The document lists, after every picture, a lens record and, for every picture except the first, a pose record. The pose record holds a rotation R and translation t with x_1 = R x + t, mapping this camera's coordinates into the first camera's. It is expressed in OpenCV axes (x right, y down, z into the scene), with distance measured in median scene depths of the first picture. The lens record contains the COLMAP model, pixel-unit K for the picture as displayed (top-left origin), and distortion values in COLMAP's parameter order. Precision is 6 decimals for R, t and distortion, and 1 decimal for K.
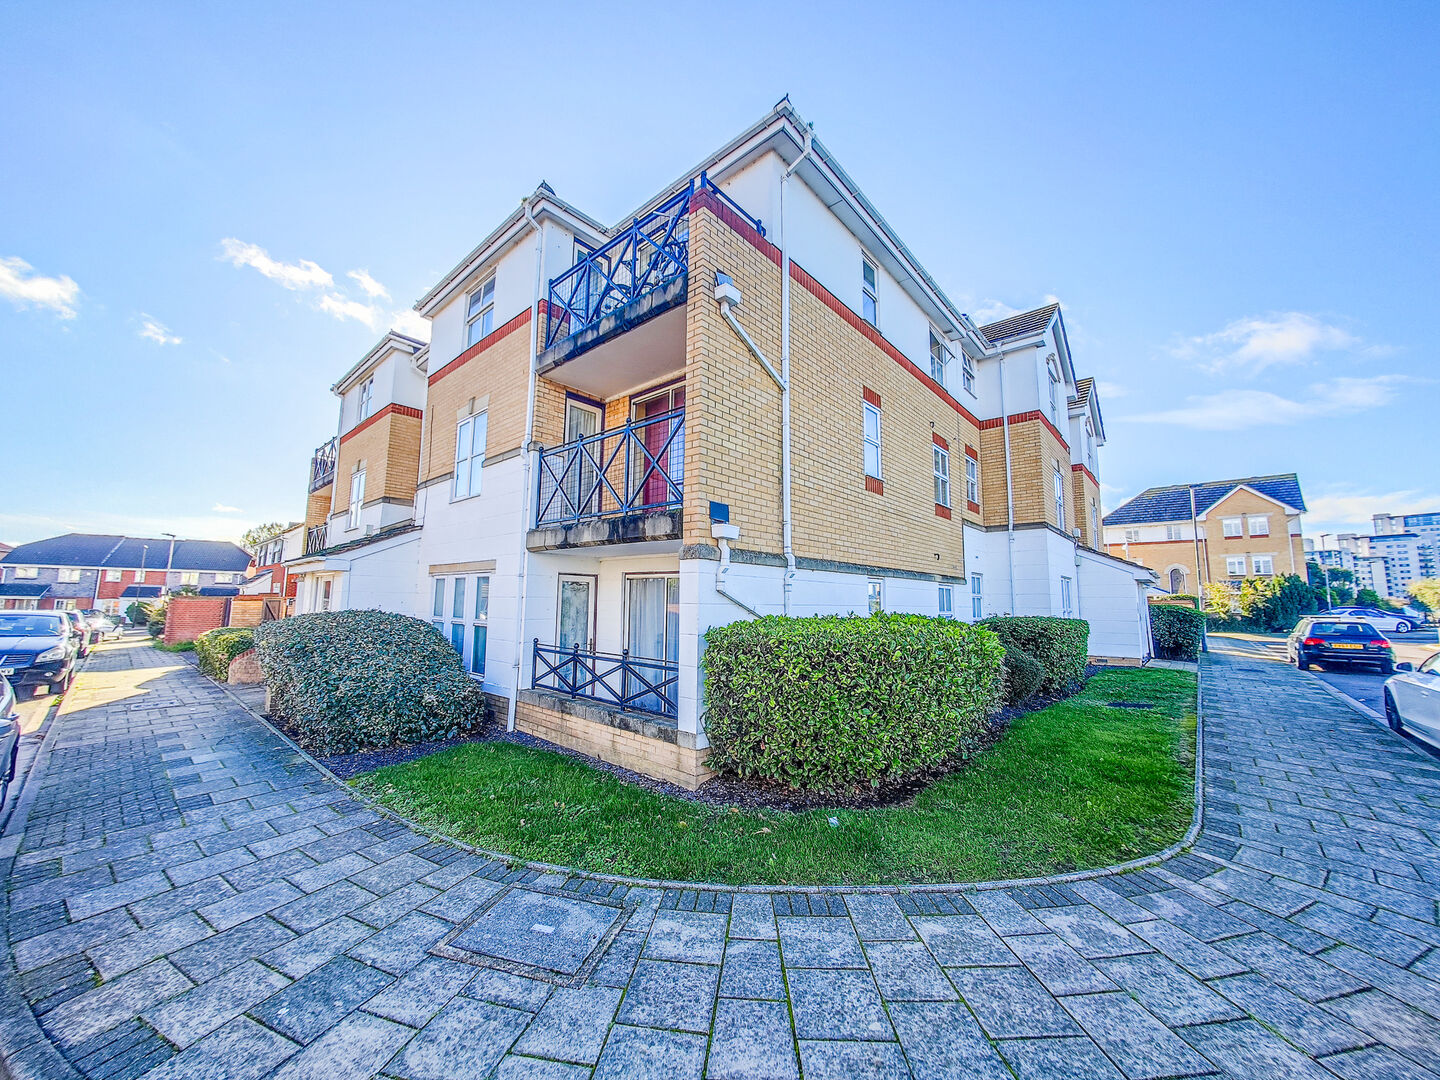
lens RADIAL K [[537.0, 0, 719.6], [0, 537.0, 545.7], [0, 0, 1]] dist [-0.008202, 0.000837]
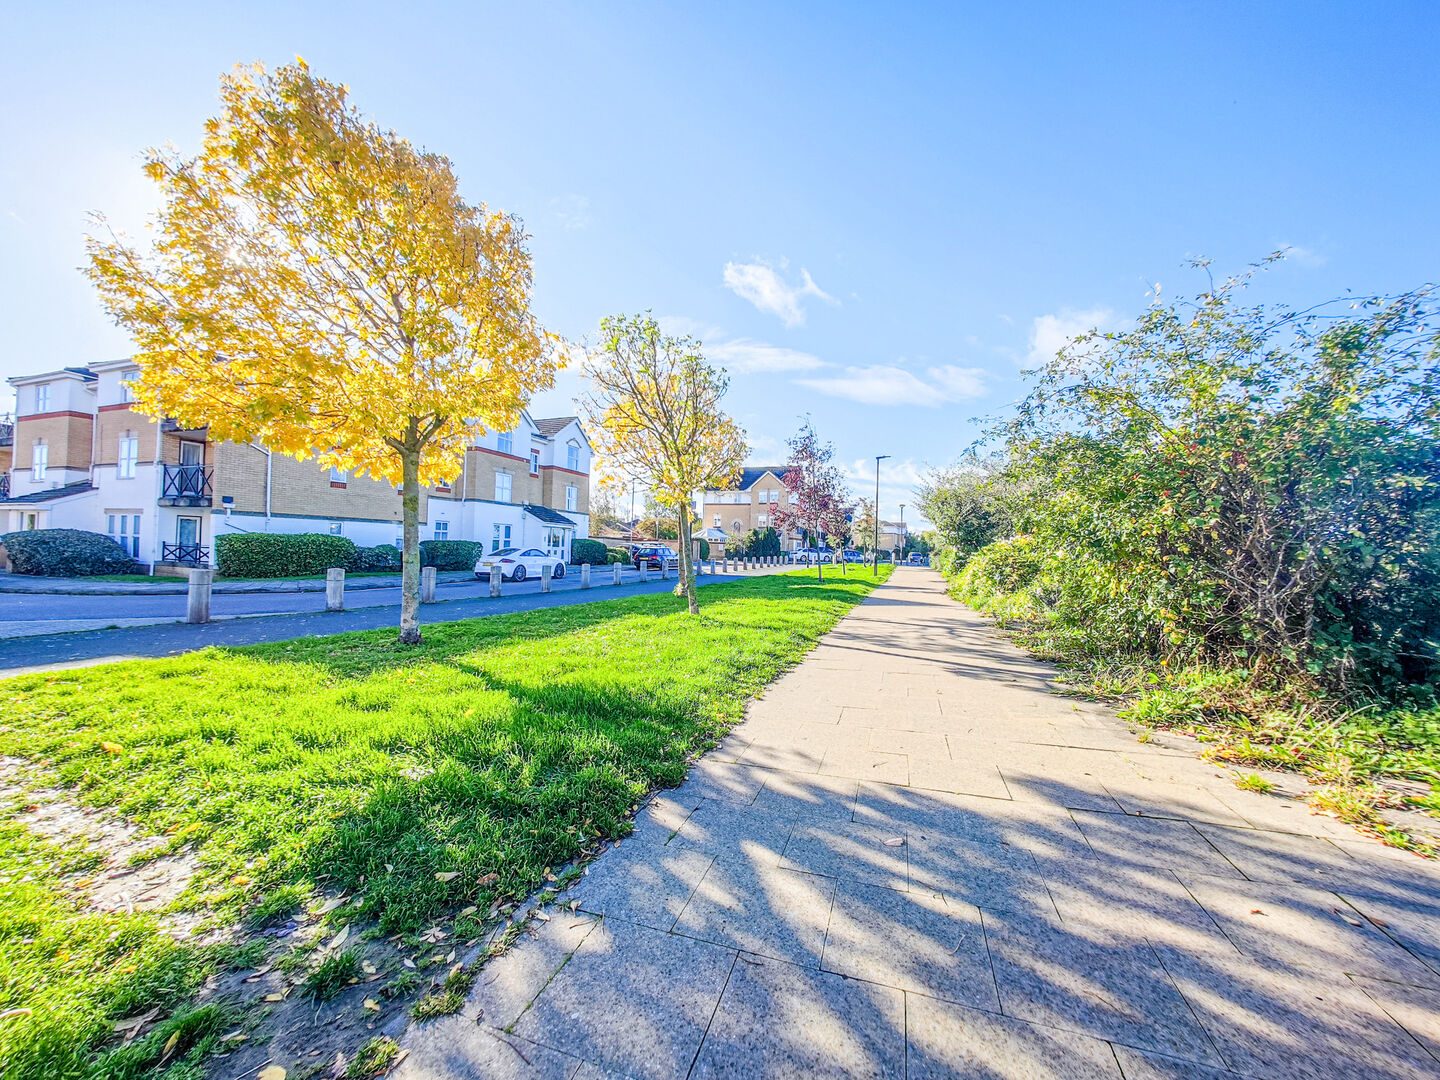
lens RADIAL K [[537.0, 0, 715.9], [0, 537.0, 541.0], [0, 0, 1]] dist [-0.008202, 0.000837]
pose [[0.930612, 0.018224, 0.365552, 1.104222], [-0.054718, 0.994463, 0.089722, -0.184946], [-0.361893, -0.103499, 0.926456, -2.156145]]
